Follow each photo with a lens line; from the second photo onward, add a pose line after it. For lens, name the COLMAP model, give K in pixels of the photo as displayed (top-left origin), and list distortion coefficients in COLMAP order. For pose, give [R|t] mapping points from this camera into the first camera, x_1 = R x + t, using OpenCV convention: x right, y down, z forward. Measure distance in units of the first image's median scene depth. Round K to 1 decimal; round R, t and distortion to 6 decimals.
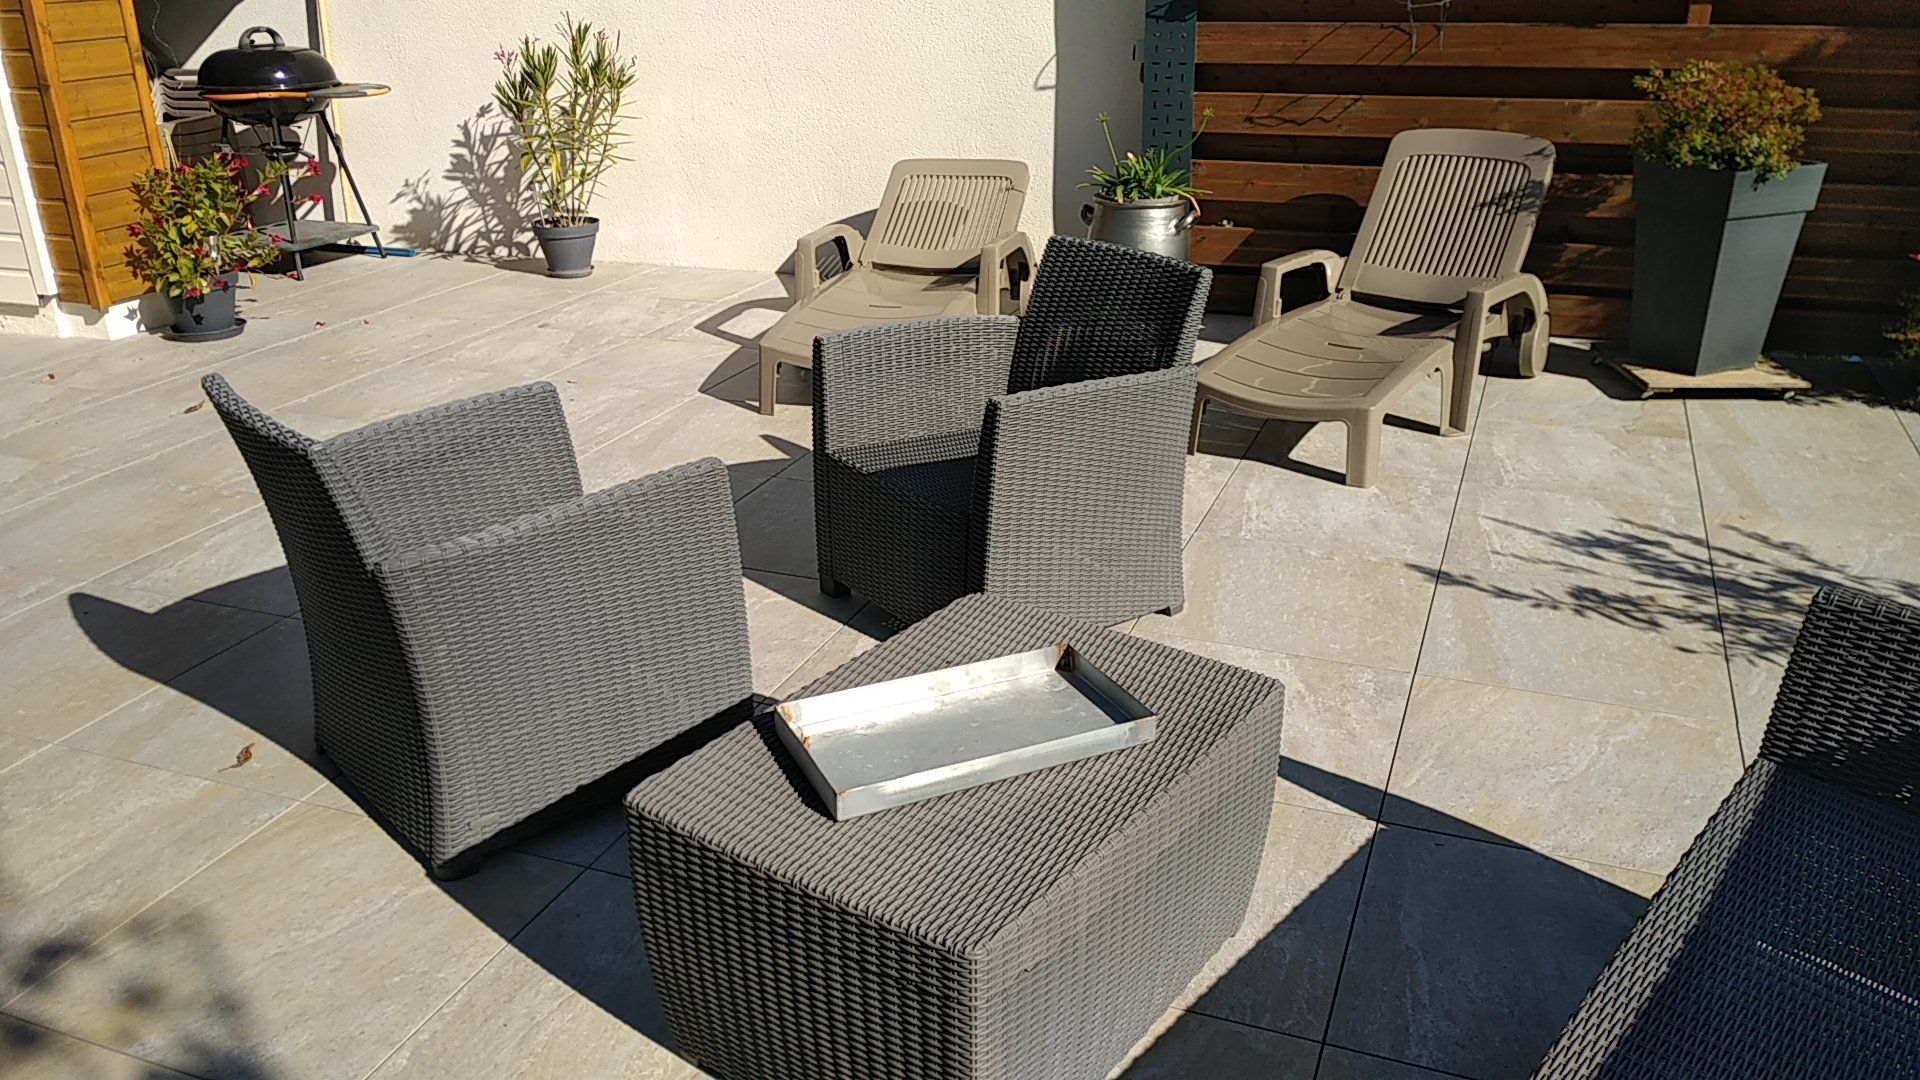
lens RADIAL K [[1527.9, 0, 960.0], [0, 1527.9, 540.0], [0, 0, 1]] dist [0.004021, -0.005851]
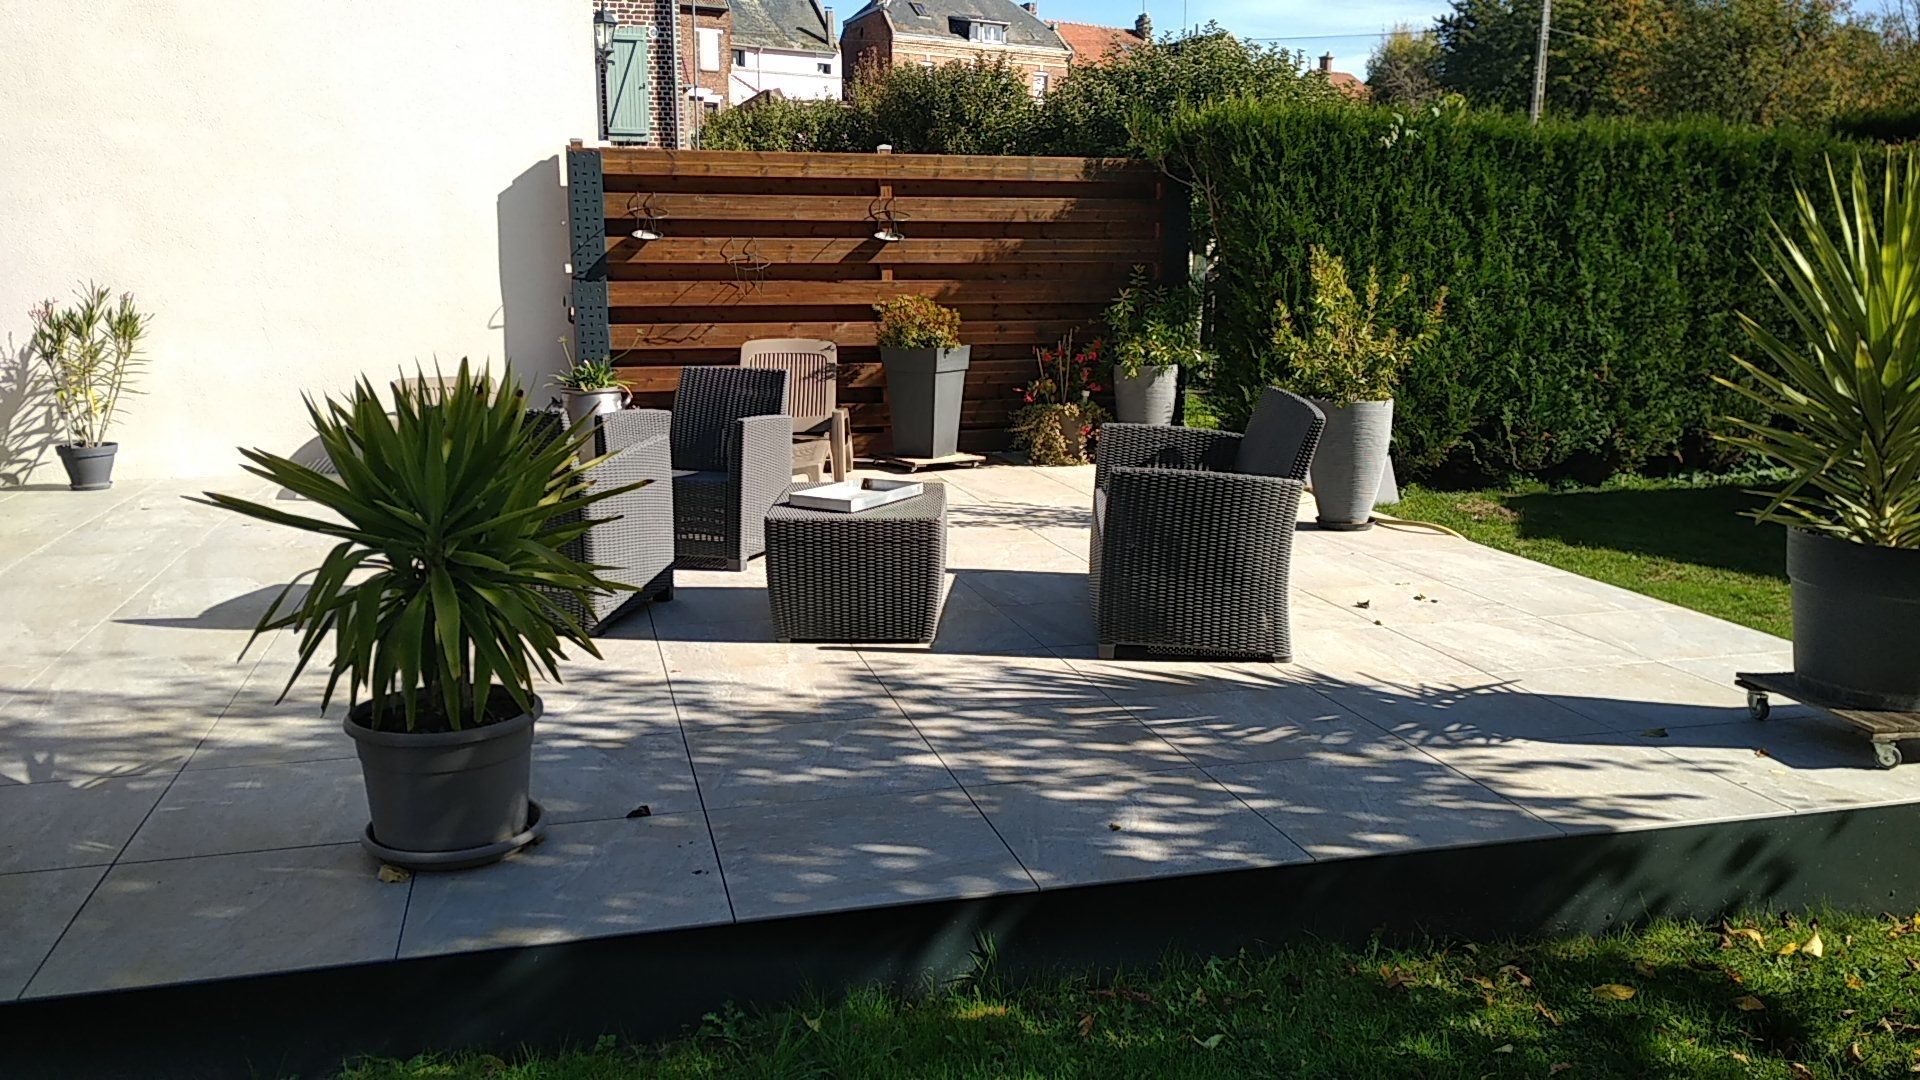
lens RADIAL K [[1527.9, 0, 960.0], [0, 1527.9, 540.0], [0, 0, 1]] dist [0.004021, -0.005851]
pose [[0.808206, -0.091914, 0.581683, -0.519723], [0.212208, 0.966842, -0.142072, 0.232695], [-0.549337, 0.238261, 0.800912, -0.421840]]
